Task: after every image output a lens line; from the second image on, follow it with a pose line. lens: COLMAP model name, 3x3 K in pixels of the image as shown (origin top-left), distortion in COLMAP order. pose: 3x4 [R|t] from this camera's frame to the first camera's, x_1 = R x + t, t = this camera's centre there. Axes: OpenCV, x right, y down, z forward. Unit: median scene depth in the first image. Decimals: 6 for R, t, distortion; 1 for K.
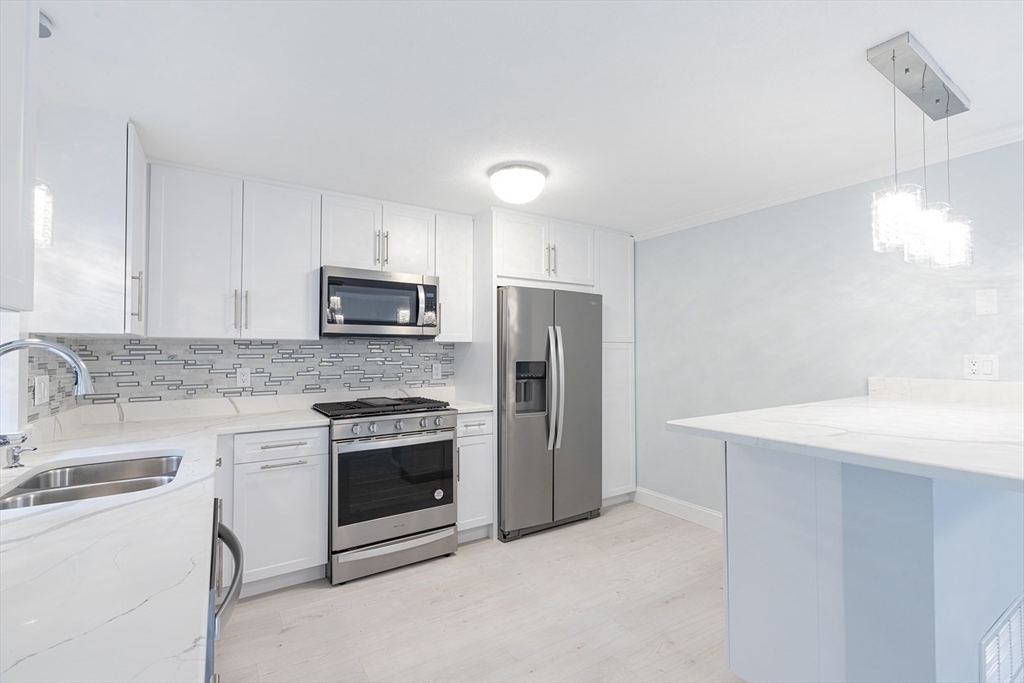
lens RADIAL K [[453.9, 0, 512.0], [0, 453.9, 341.5], [0, 0, 1]] dist [0.004872, 0.000089]
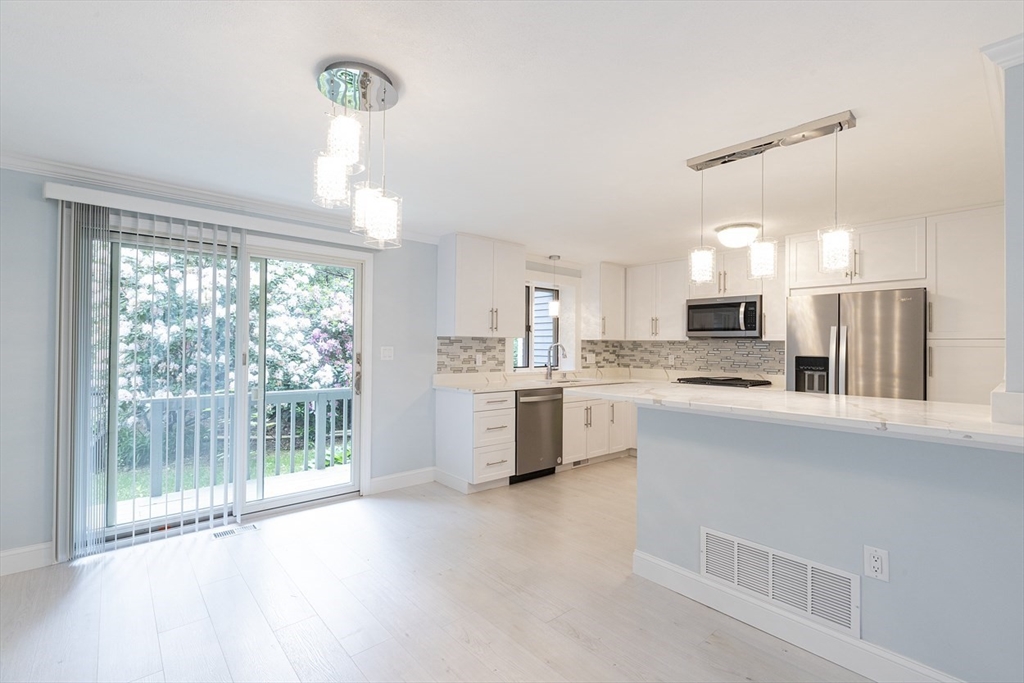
lens RADIAL K [[453.9, 0, 512.0], [0, 453.9, 341.5], [0, 0, 1]] dist [0.004872, 0.000089]
pose [[0.149676, -0.002964, -0.988731, 1.281312], [0.012175, 0.999925, -0.001155, -0.006375], [0.988660, -0.011865, 0.149701, 0.032426]]
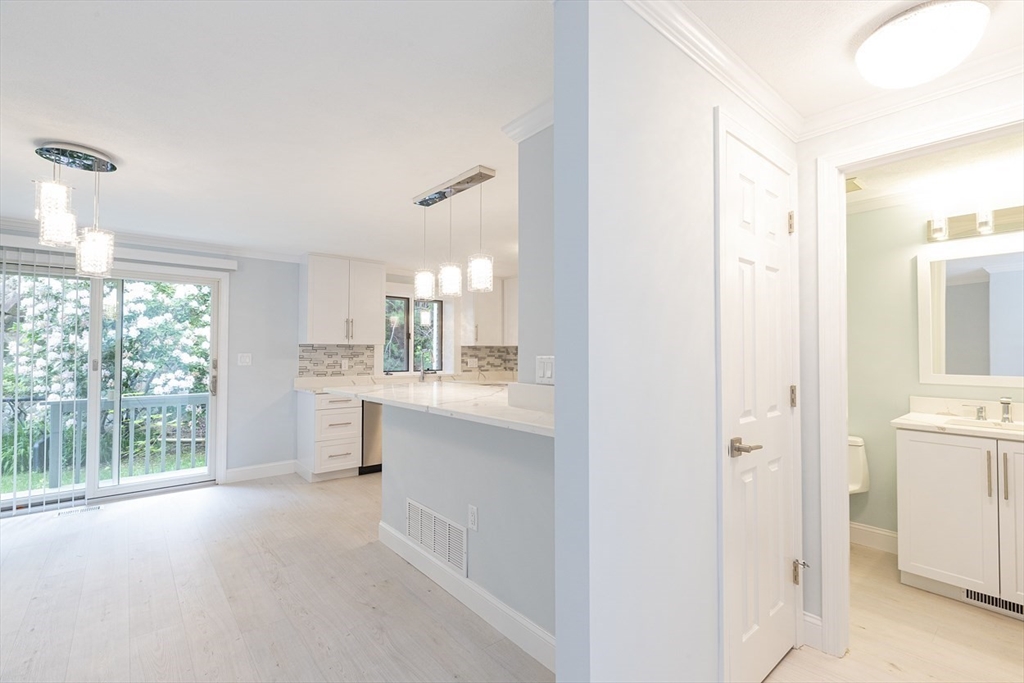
lens RADIAL K [[453.9, 0, 512.0], [0, 453.9, 341.5], [0, 0, 1]] dist [0.004872, 0.000089]
pose [[0.133840, -0.017136, -0.990855, 1.556547], [0.020542, 0.999684, -0.014514, 0.003653], [0.990790, -0.018411, 0.134149, 0.592851]]
